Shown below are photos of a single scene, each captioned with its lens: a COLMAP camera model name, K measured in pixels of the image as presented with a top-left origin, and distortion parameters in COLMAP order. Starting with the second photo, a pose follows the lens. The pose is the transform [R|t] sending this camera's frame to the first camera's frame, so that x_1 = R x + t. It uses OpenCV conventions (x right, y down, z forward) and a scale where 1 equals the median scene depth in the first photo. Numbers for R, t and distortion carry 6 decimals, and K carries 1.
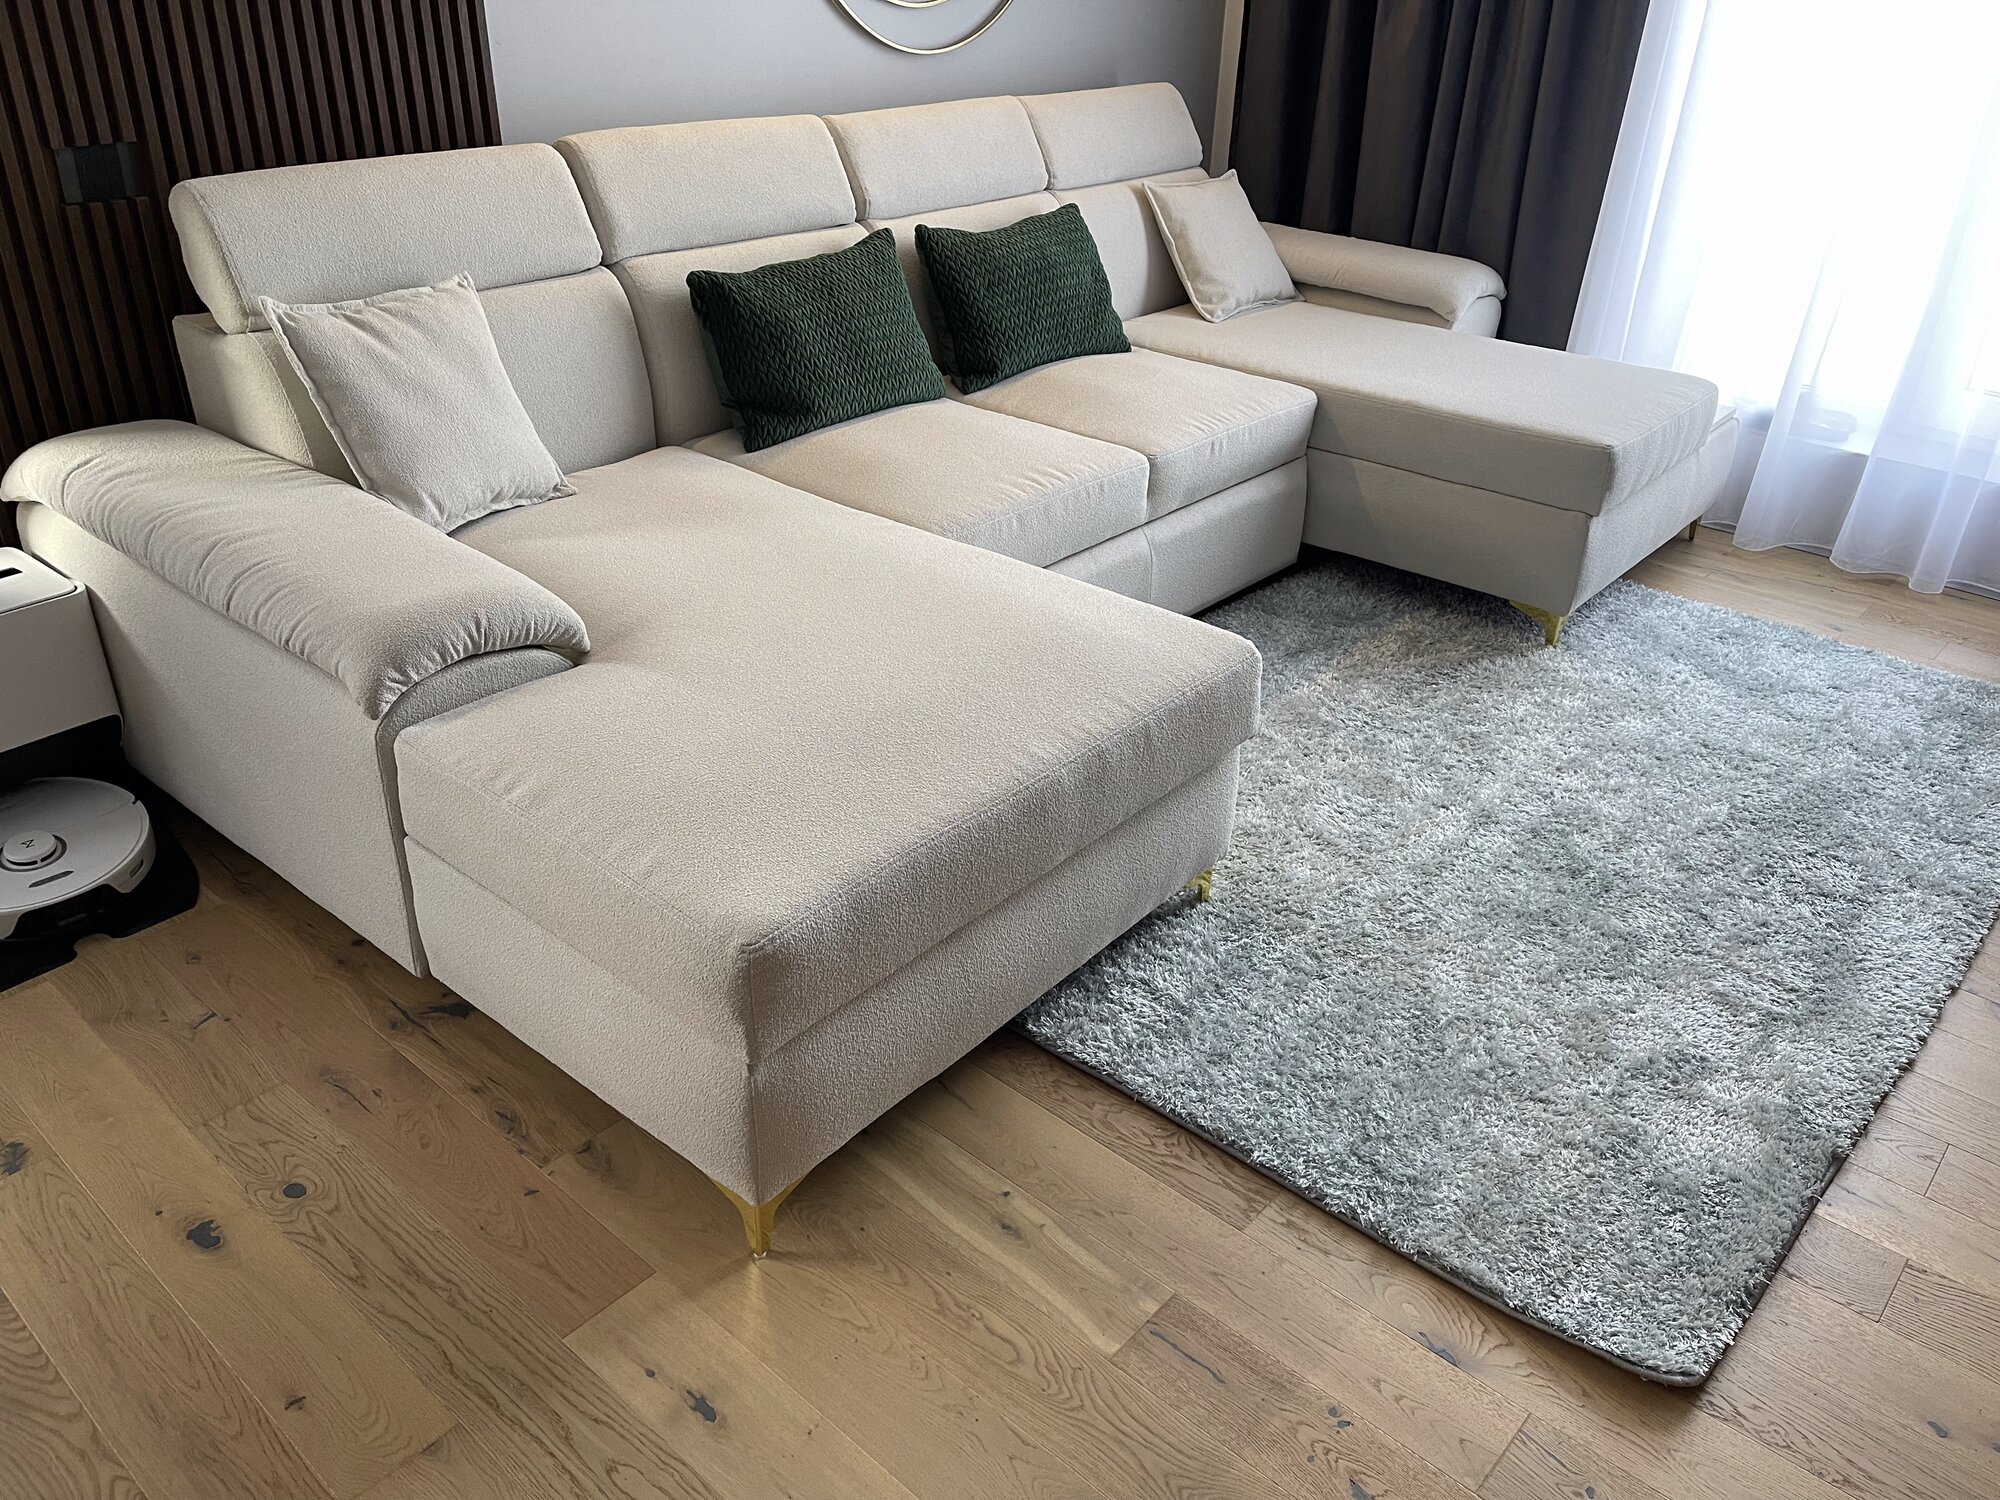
lens RADIAL K [[1516.5, 0, 993.7], [0, 1516.5, 752.4], [0, 0, 1]] dist [0.073015, -0.091640]
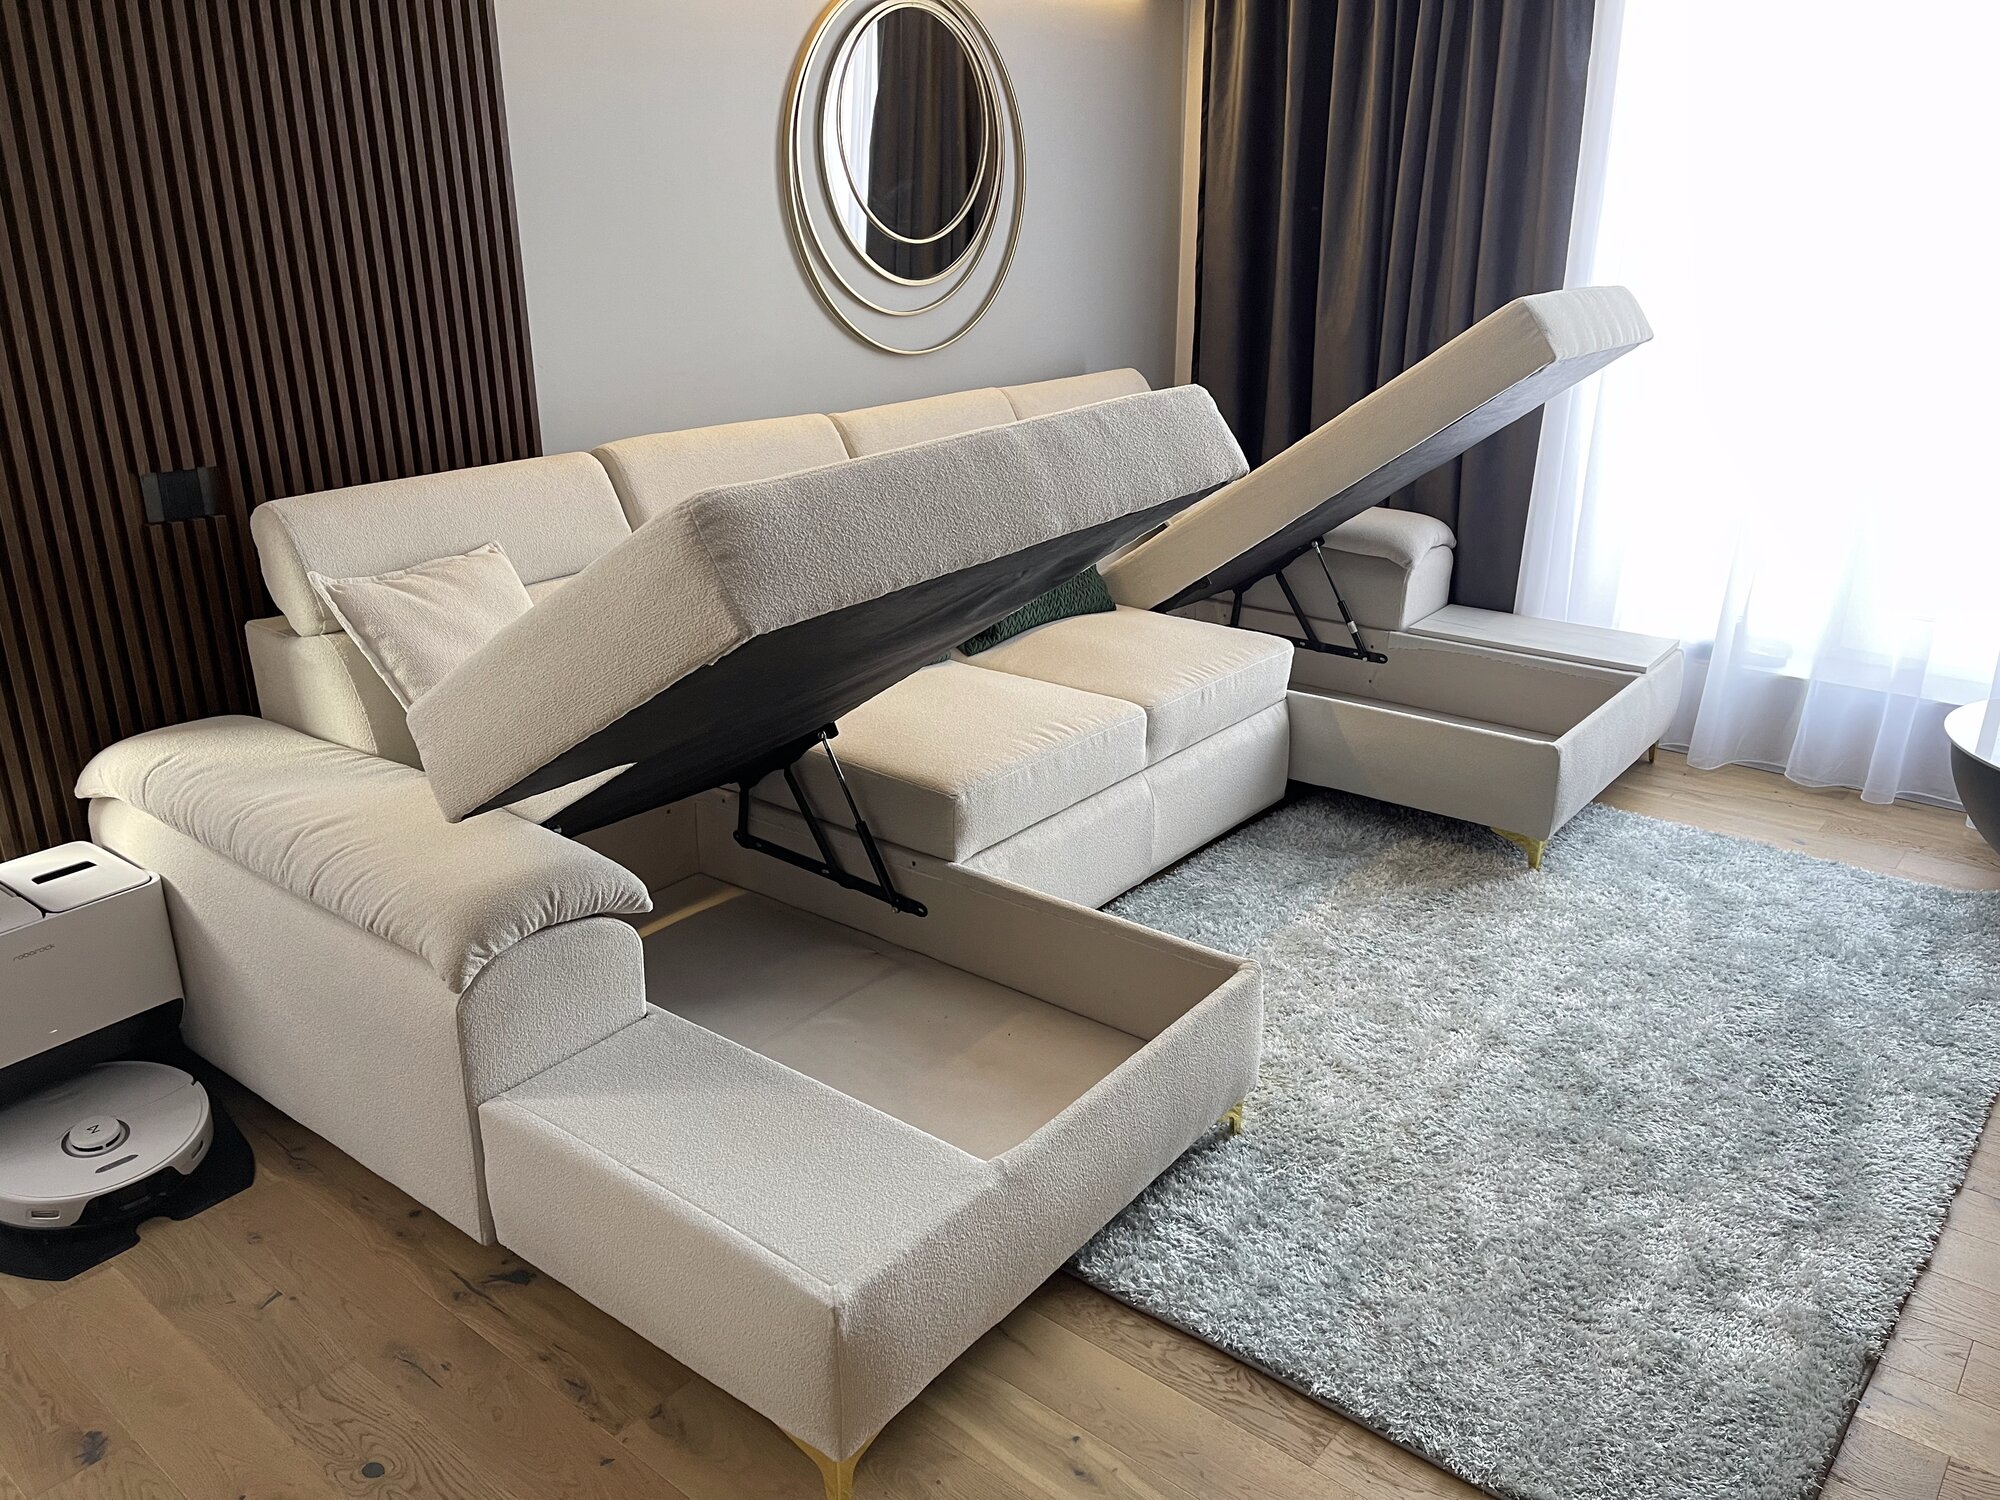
lens RADIAL K [[1516.5, 0, 990.2], [0, 1516.5, 750.1], [0, 0, 1]] dist [0.073015, -0.091640]
pose [[0.998932, -0.039344, 0.024237, -0.038481], [0.042595, 0.987331, -0.152847, -0.006908], [-0.017916, 0.153716, 0.987953, -0.054154]]
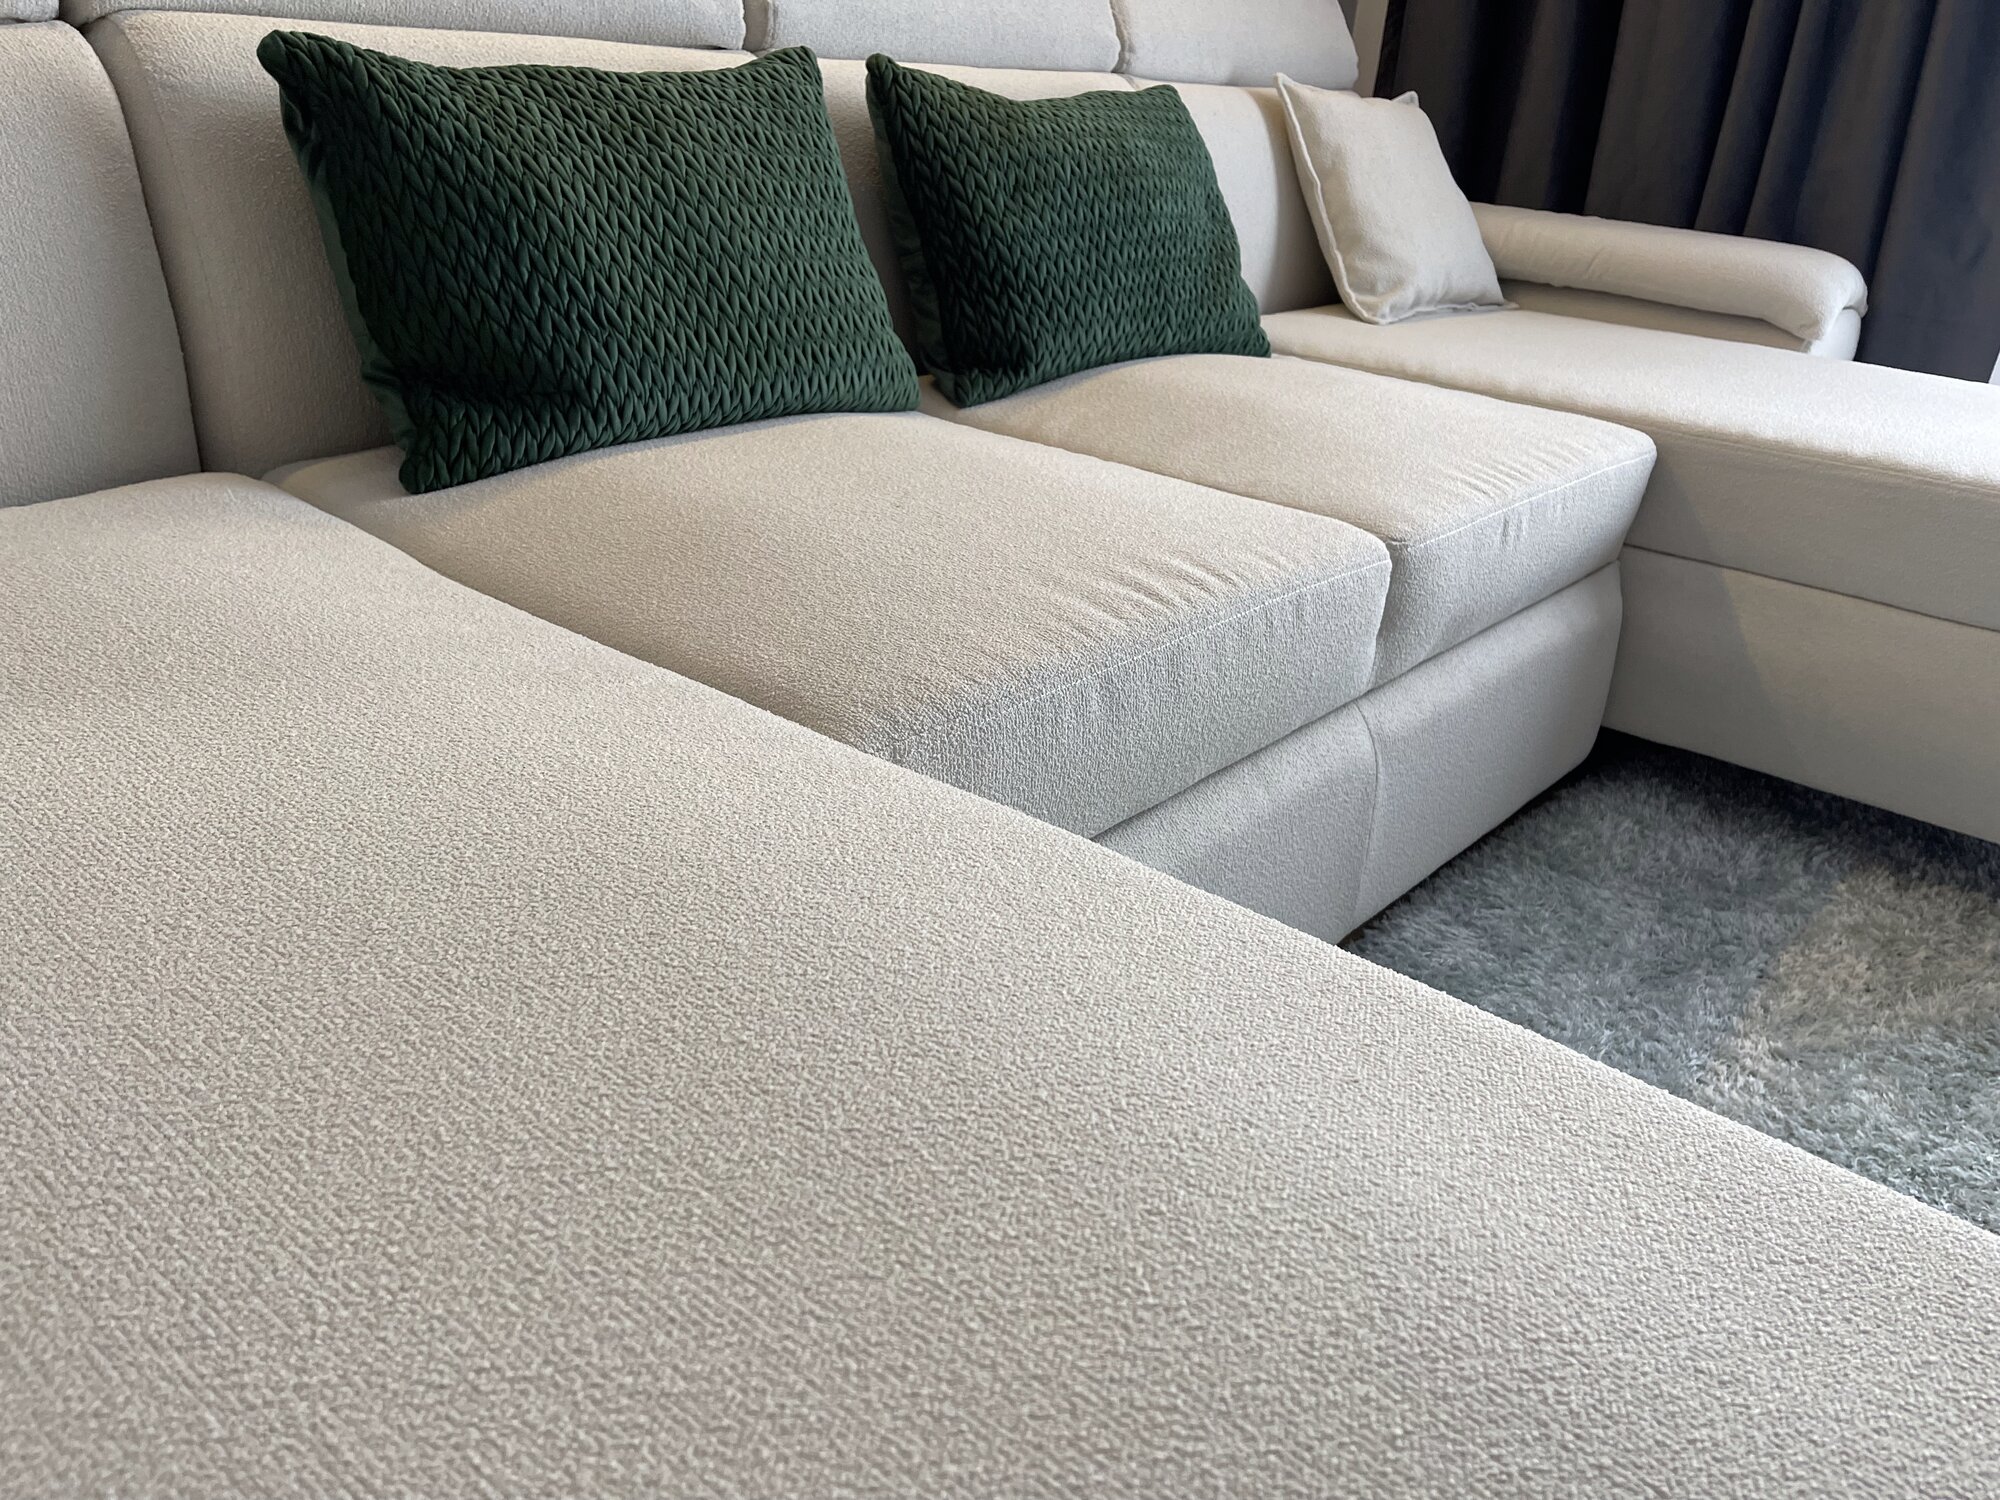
lens RADIAL K [[1516.5, 0, 994.0], [0, 1516.5, 719.6], [0, 0, 1]] dist [0.073015, -0.091640]
pose [[0.999326, 0.032401, 0.017251, -0.015797], [-0.030686, 0.995303, -0.091819, -0.113761], [-0.020145, 0.091228, 0.995626, 0.646679]]
